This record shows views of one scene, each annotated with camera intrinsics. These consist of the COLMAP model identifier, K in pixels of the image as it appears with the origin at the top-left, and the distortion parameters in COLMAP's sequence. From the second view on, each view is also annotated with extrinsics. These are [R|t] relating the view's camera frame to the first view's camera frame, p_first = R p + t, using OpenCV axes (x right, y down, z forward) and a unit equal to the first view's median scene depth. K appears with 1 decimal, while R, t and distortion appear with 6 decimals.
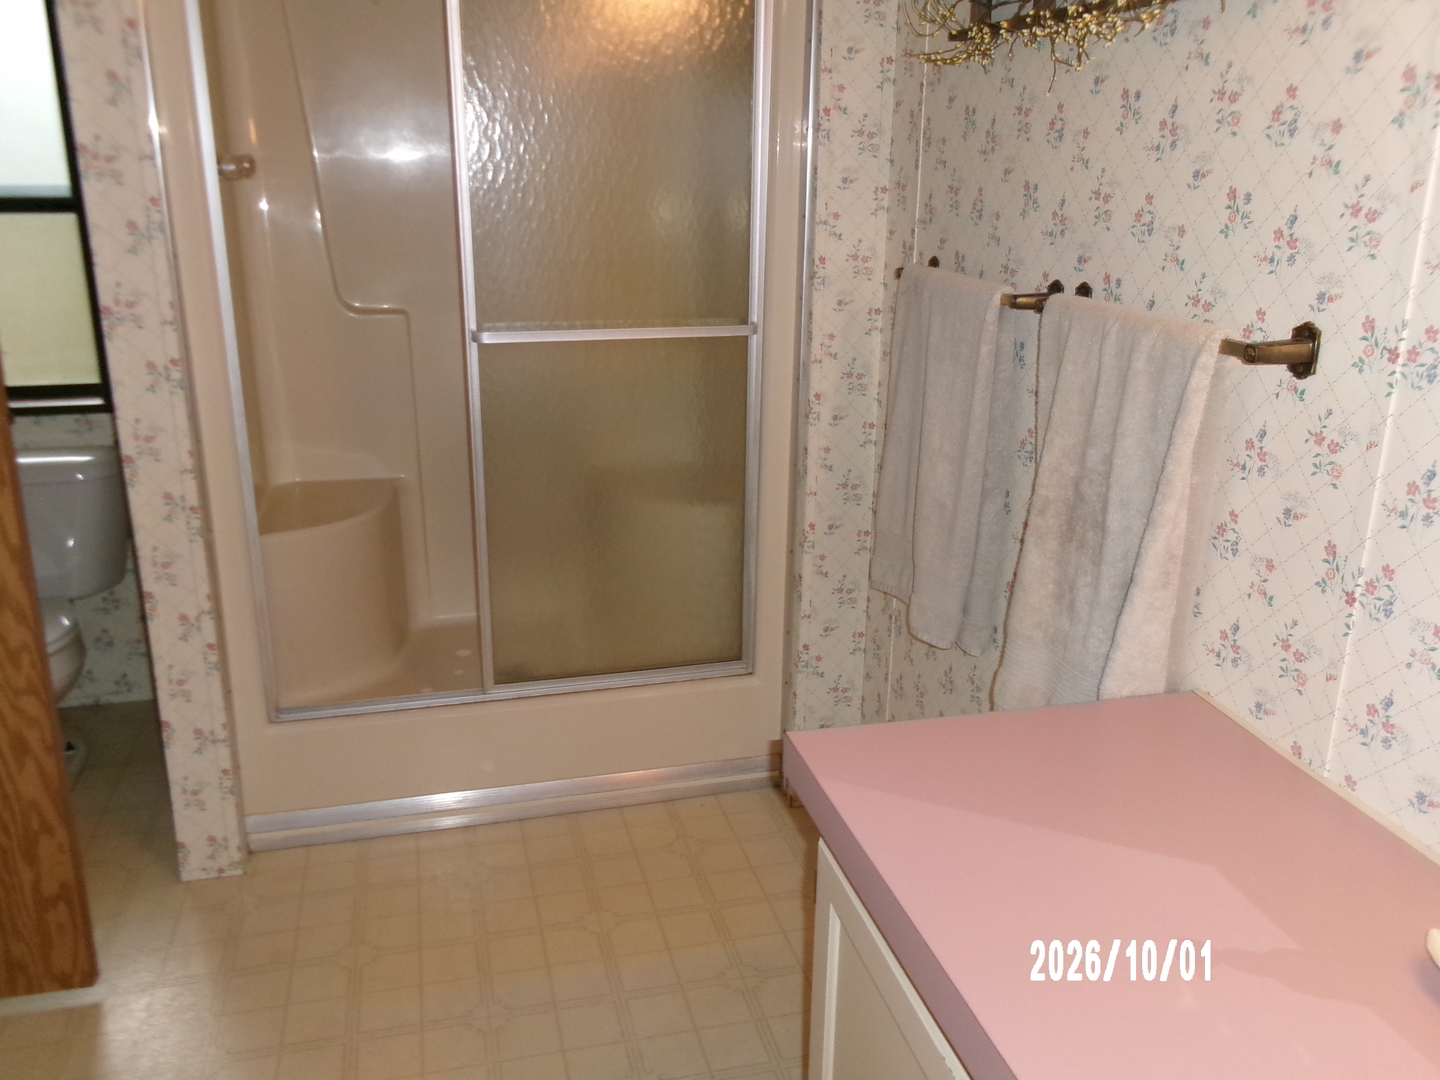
lens RADIAL K [[1187.5, 0, 717.3], [0, 1187.5, 537.9], [0, 0, 1]] dist [0.002684, -0.018707]
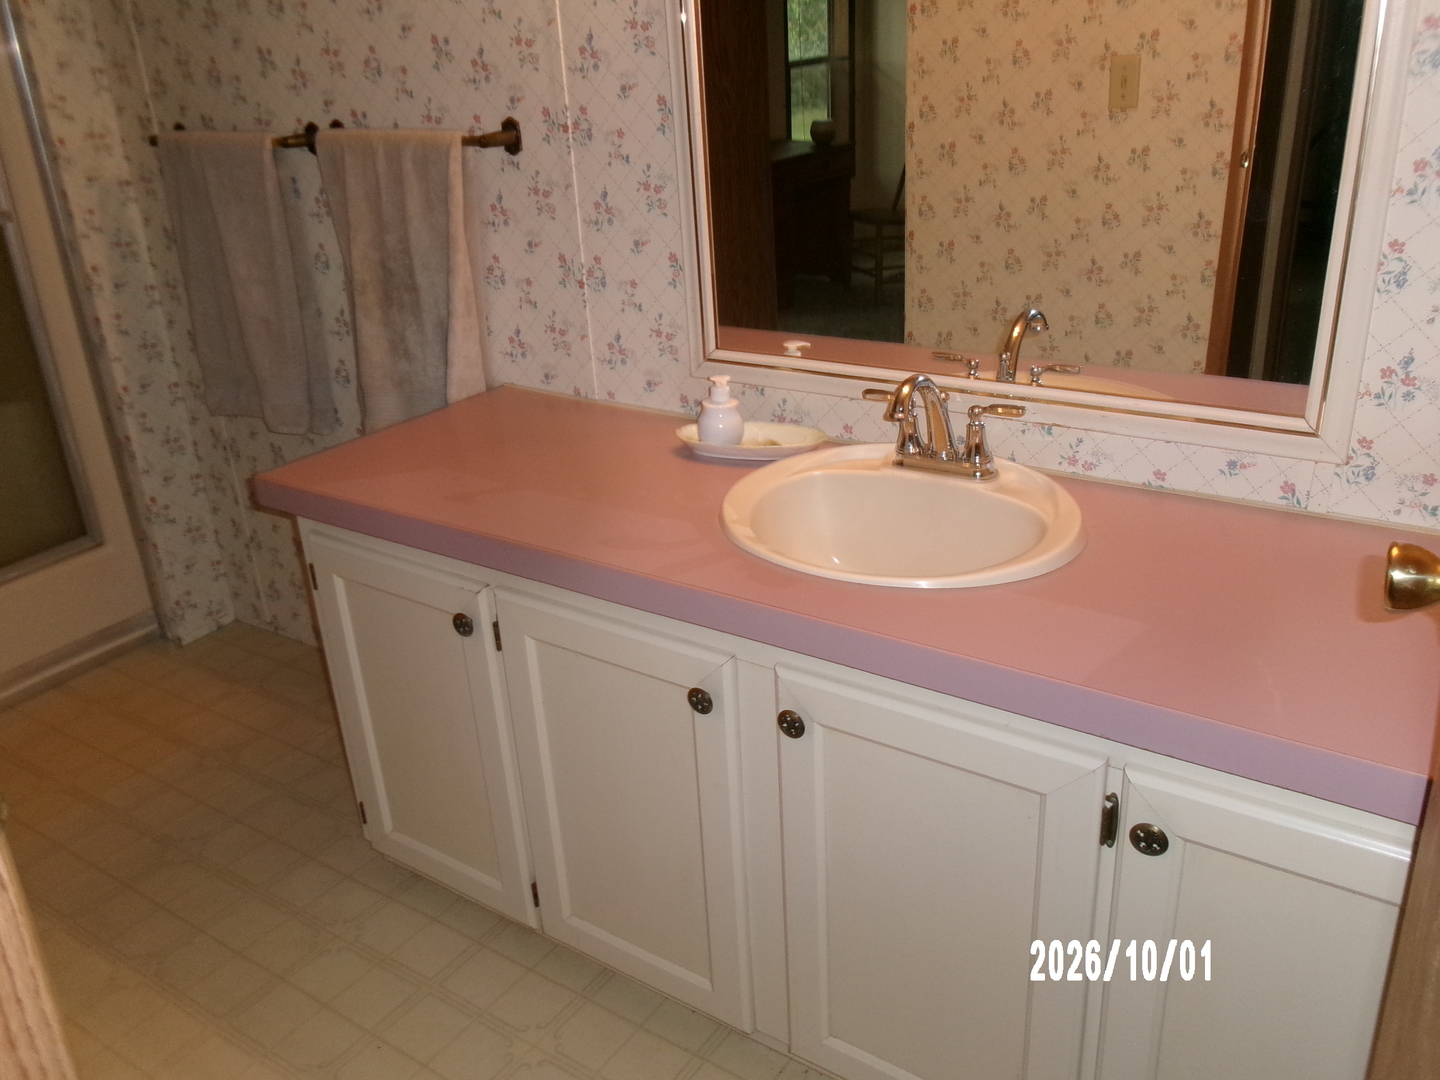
lens RADIAL K [[1187.5, 0, 720.3], [0, 1187.5, 541.4], [0, 0, 1]] dist [0.002684, -0.018707]
pose [[0.748454, -0.306339, 0.588195, -0.331787], [0.256511, 0.951614, 0.169212, 0.134481], [-0.611571, 0.024231, 0.790818, -0.340394]]
